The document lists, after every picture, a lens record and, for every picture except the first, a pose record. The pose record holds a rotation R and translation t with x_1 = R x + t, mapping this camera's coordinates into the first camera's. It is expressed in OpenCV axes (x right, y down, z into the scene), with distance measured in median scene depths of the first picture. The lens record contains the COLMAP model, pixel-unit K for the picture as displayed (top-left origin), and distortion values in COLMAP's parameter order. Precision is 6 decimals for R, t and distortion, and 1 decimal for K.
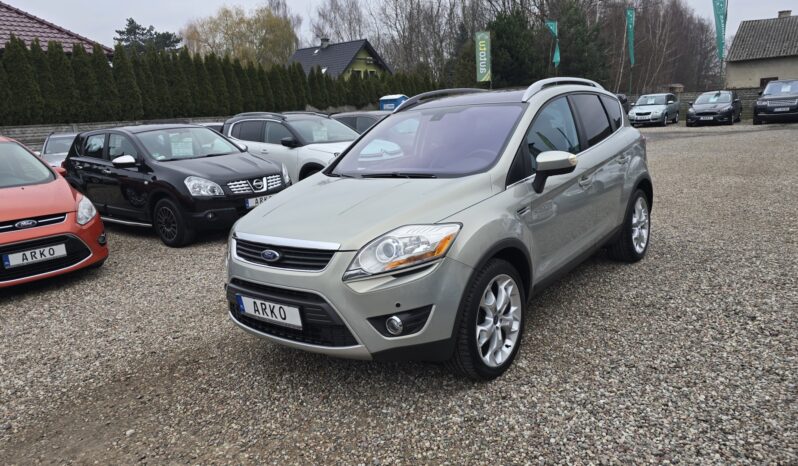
lens RADIAL K [[568.8, 0, 399.3], [0, 568.8, 229.6], [0, 0, 1]] dist [0.035615, -0.032735]
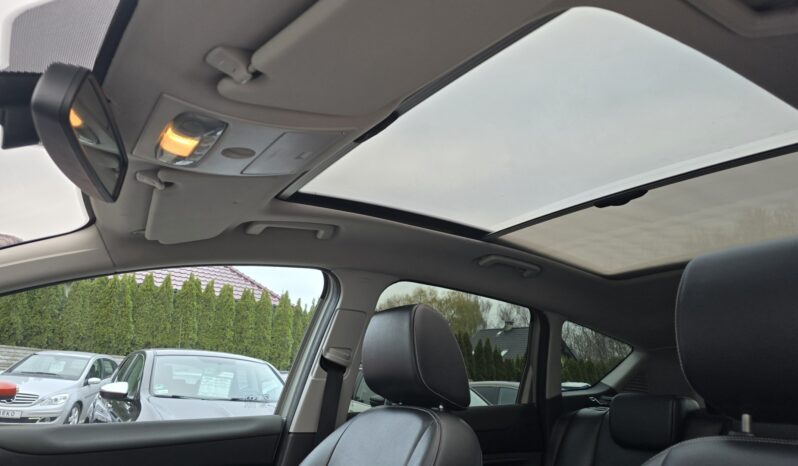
lens RADIAL K [[568.8, 0, 399.3], [0, 568.8, 229.6], [0, 0, 1]] dist [0.035615, -0.032735]
pose [[0.943885, 0.037174, -0.328176, 0.016489], [-0.187496, 0.878316, -0.439780, -0.014242], [0.271894, 0.476633, 0.835999, 0.121916]]
